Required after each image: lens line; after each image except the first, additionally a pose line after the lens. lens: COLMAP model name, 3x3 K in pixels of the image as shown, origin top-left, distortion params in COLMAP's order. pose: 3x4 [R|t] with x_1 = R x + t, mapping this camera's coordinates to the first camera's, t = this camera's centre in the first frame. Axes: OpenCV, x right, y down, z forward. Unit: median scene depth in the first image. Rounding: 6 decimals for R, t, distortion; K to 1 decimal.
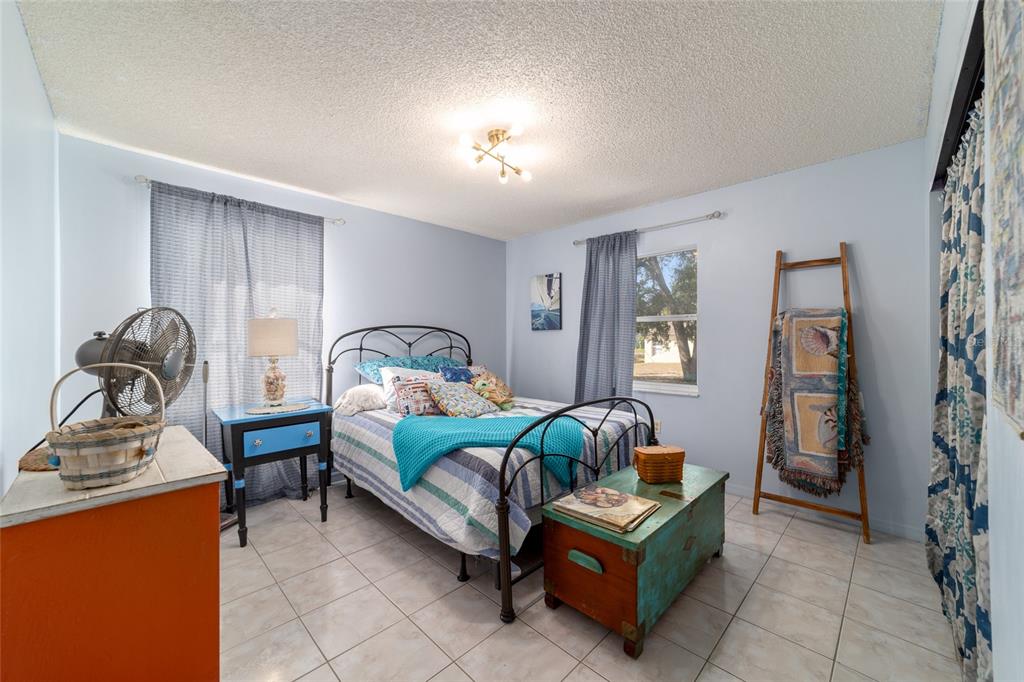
lens RADIAL K [[391.7, 0, 511.8], [0, 391.7, 341.2], [0, 0, 1]] dist [-0.013943, 0.006252]
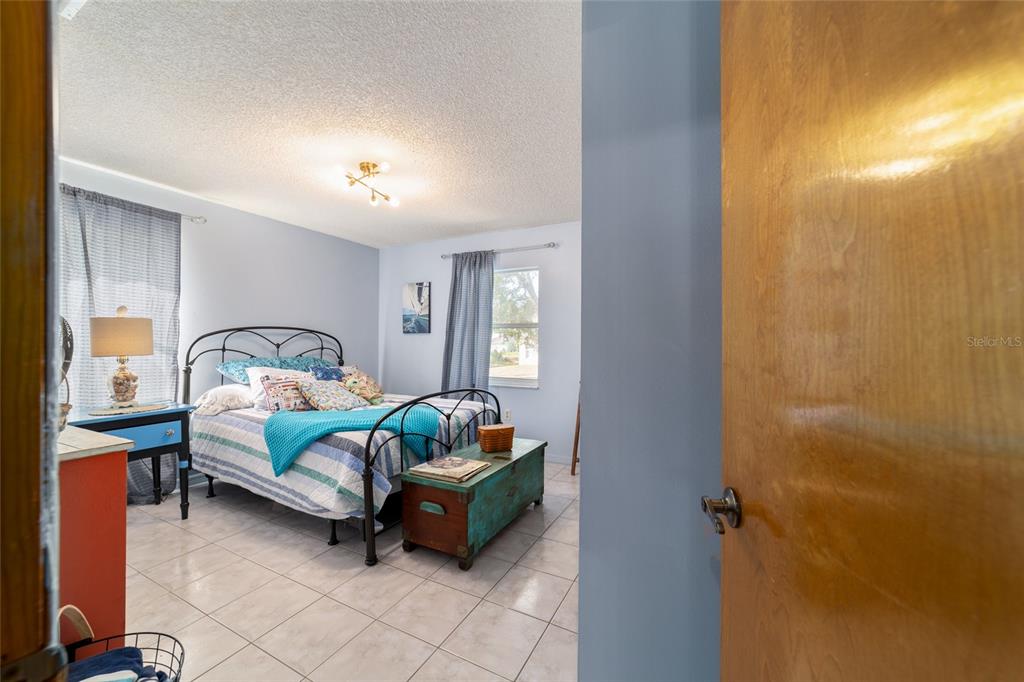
lens RADIAL K [[391.7, 0, 507.5], [0, 391.7, 343.6], [0, 0, 1]] dist [-0.013943, 0.006252]
pose [[0.957182, 0.008571, 0.289360, 0.025580], [-0.008210, 0.999963, -0.002463, 0.001447], [-0.289370, -0.000018, 0.957217, -0.211763]]
